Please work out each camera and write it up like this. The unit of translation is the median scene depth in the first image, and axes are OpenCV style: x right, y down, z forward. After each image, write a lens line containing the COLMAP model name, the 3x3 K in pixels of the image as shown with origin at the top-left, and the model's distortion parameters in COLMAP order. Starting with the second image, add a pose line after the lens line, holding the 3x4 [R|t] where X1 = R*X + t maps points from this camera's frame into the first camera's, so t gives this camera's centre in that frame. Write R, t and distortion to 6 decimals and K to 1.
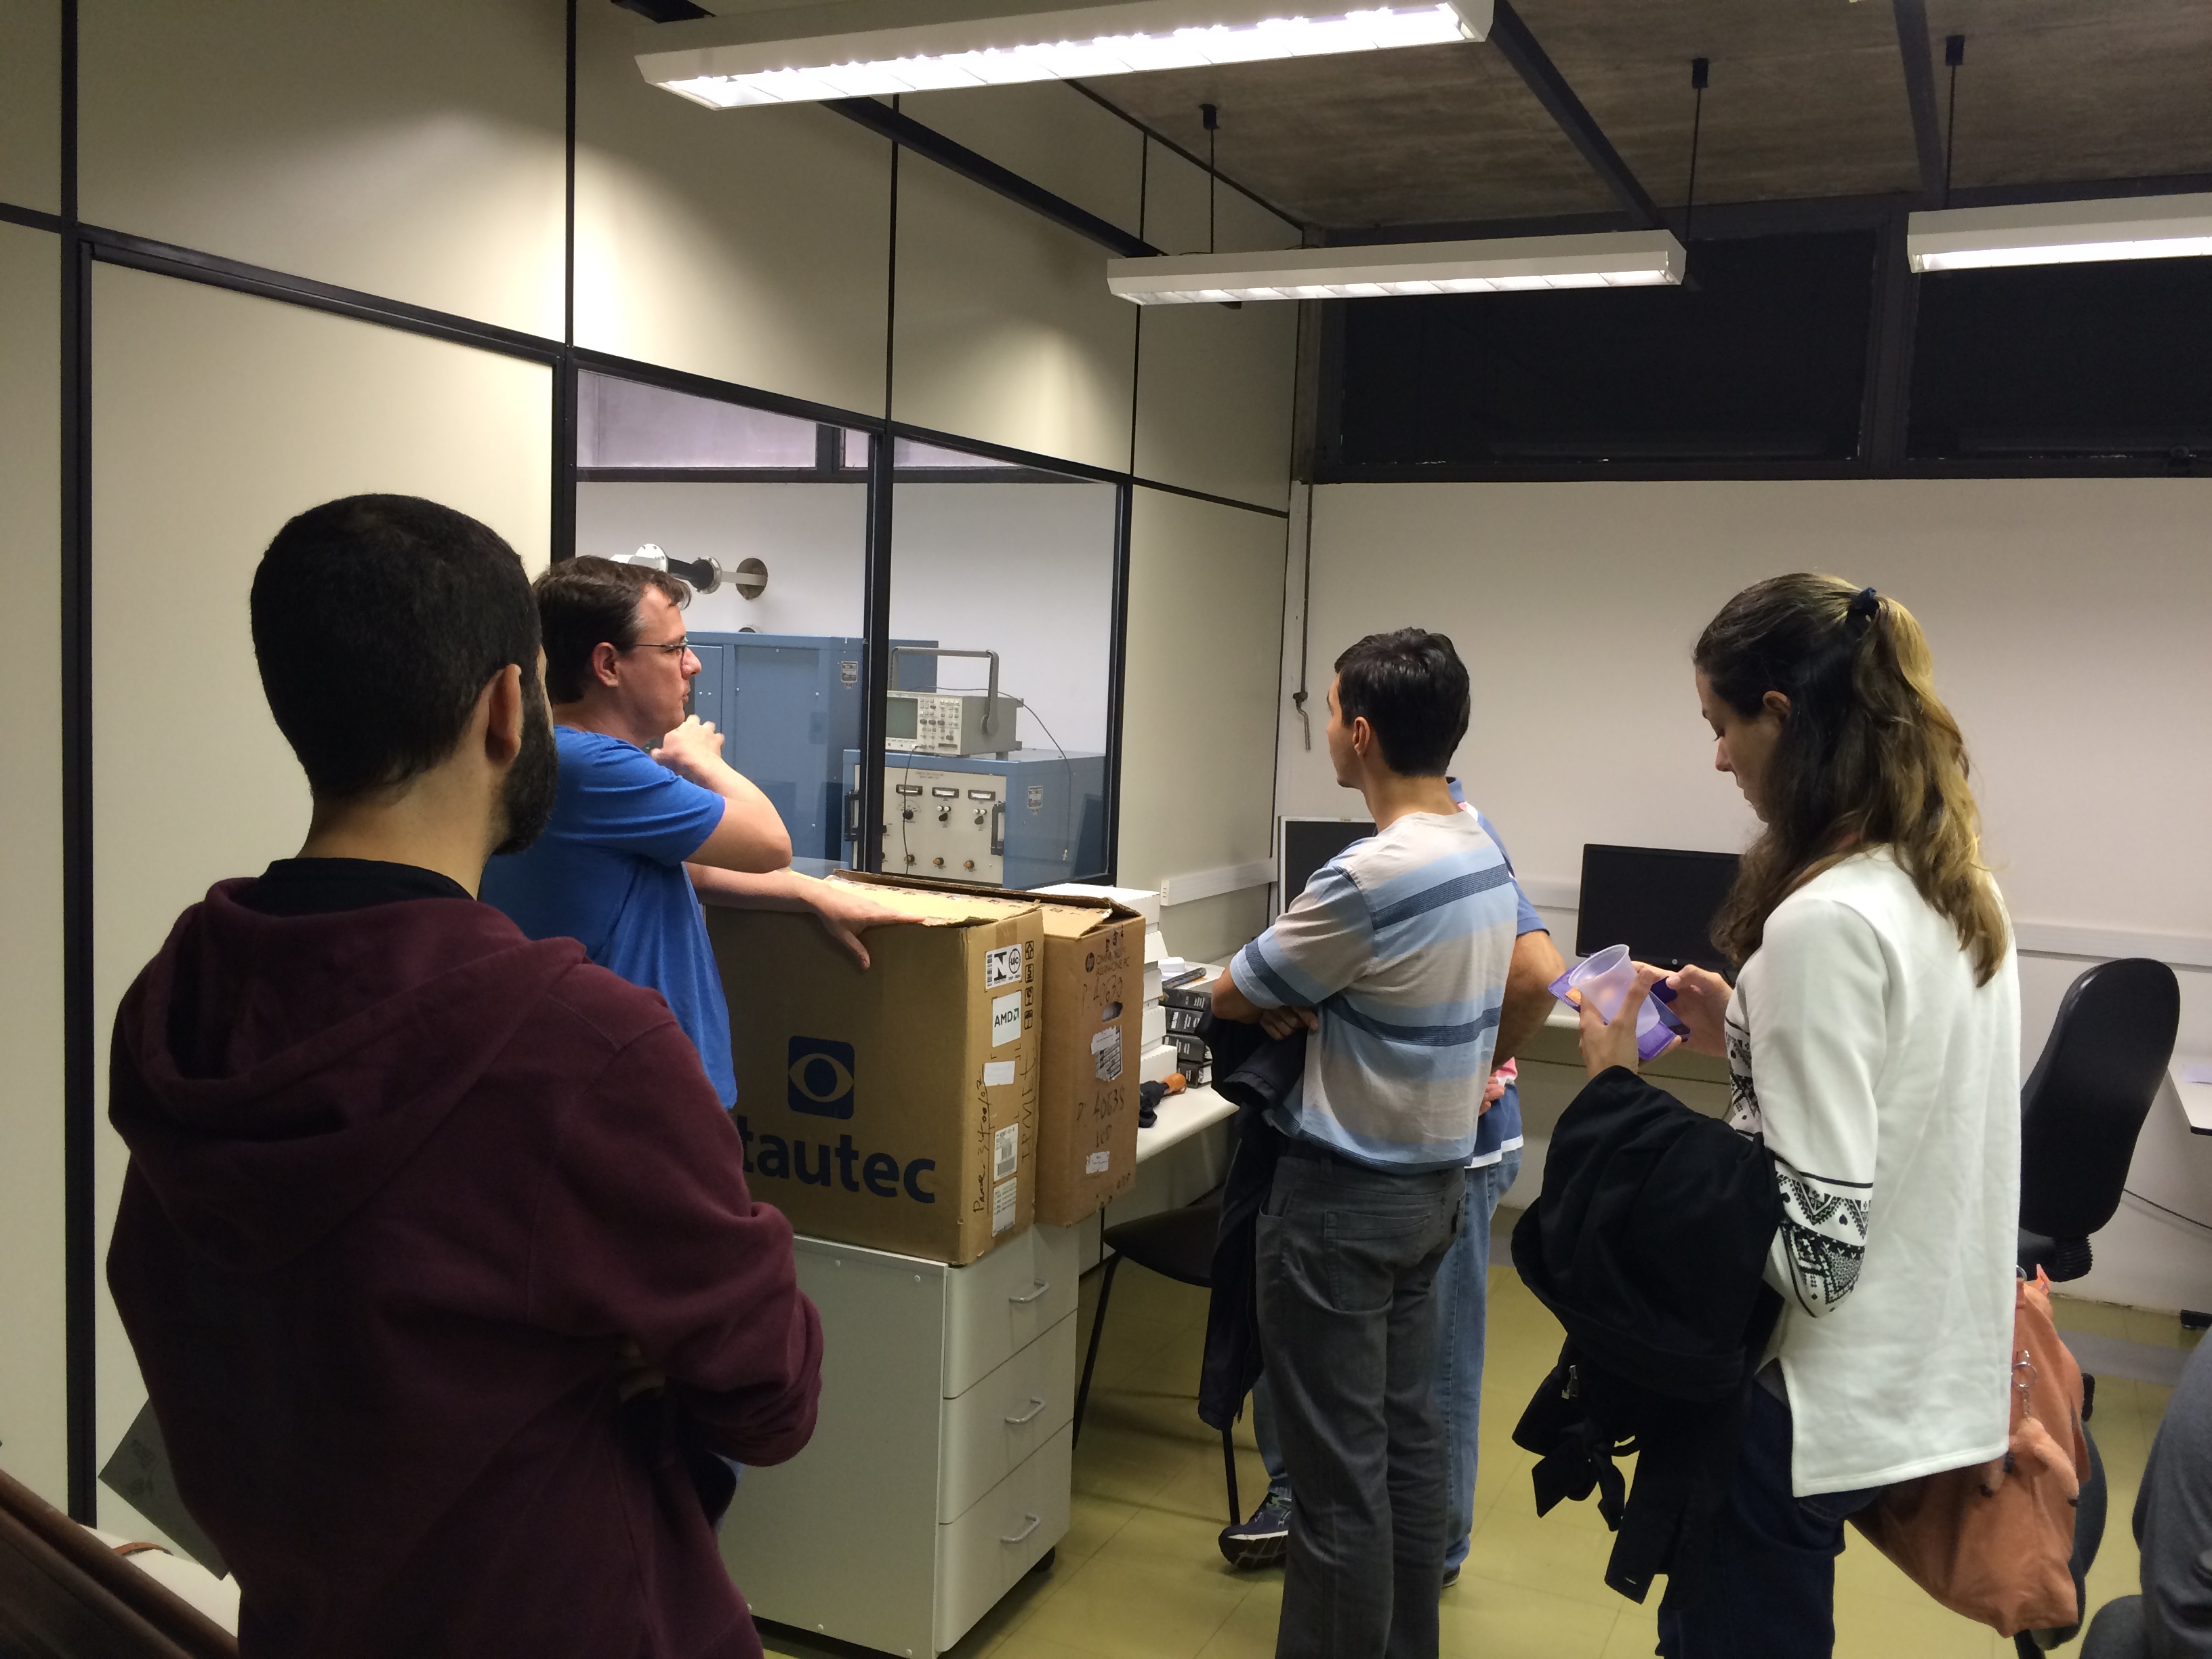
lens RADIAL K [[1914.9, 0, 1087.3], [0, 1914.9, 825.0], [0, 0, 1]] dist [0.095453, -0.129011]
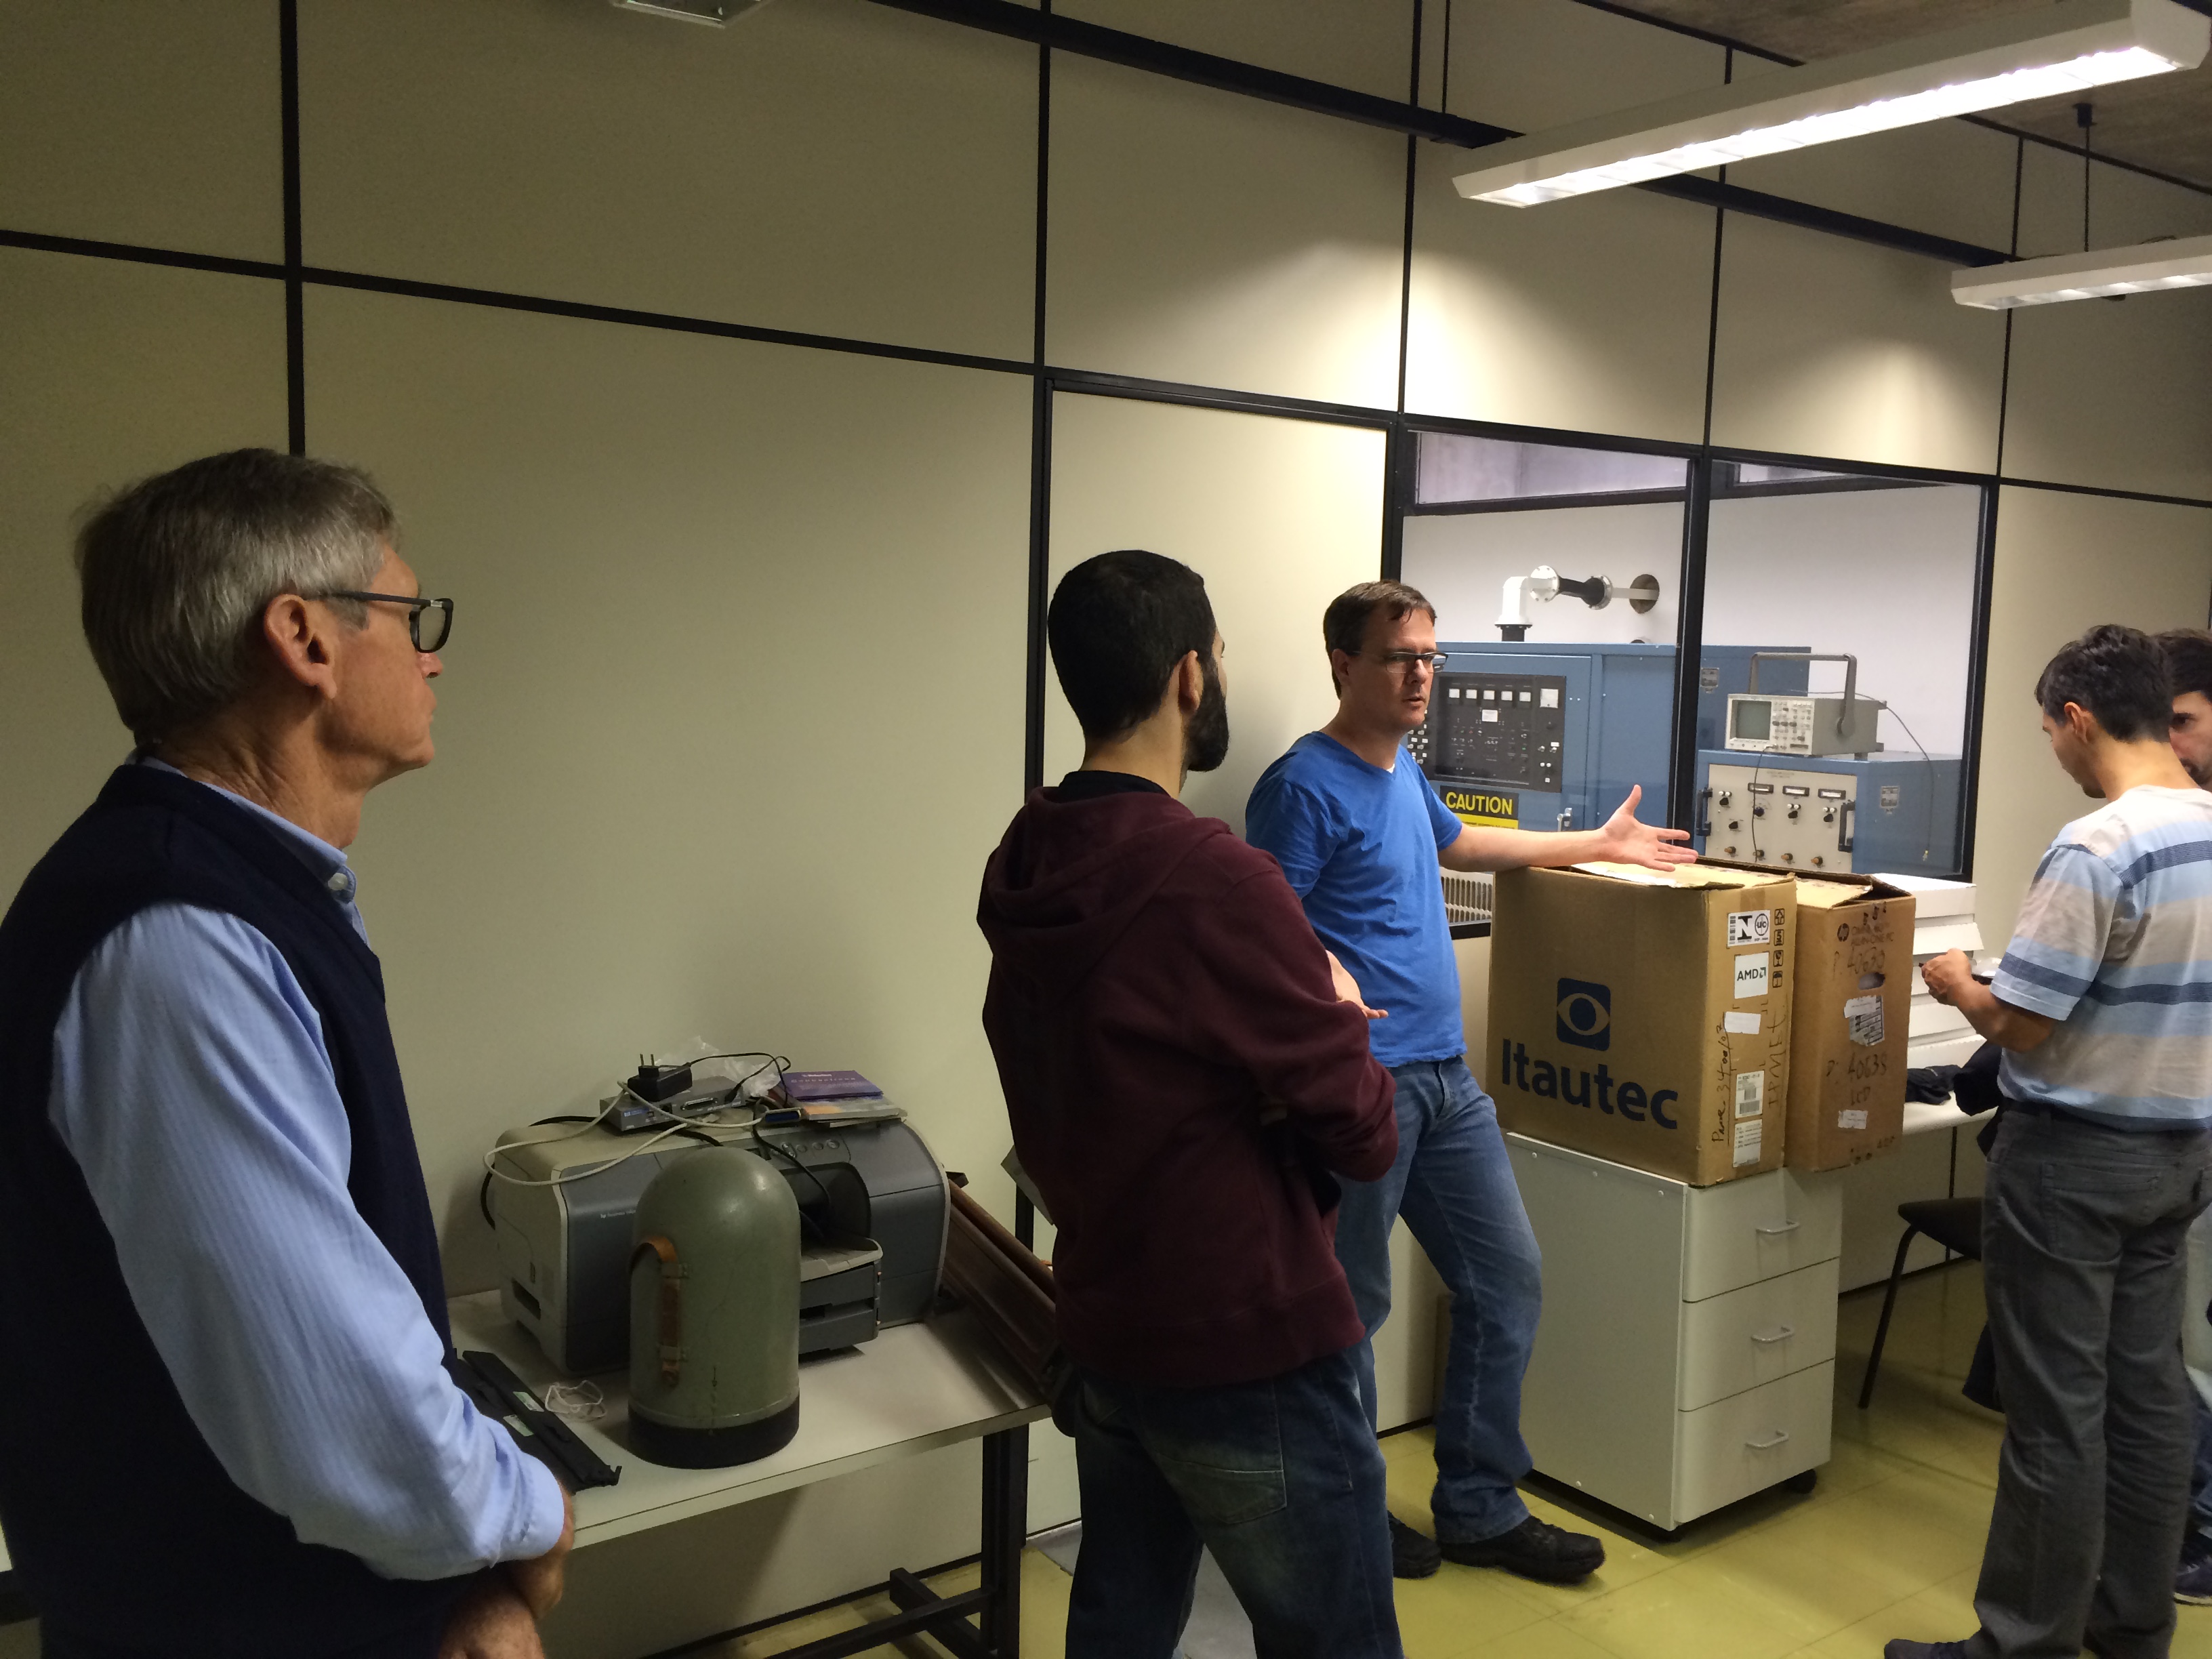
lens RADIAL K [[1914.9, 0, 1096.8], [0, 1914.9, 827.1], [0, 0, 1]] dist [0.095453, -0.129011]
pose [[0.879991, 0.025285, -0.474317, 0.094982], [-0.029903, 0.999550, -0.002194, 0.017036], [0.474049, 0.016114, 0.880351, -0.111075]]
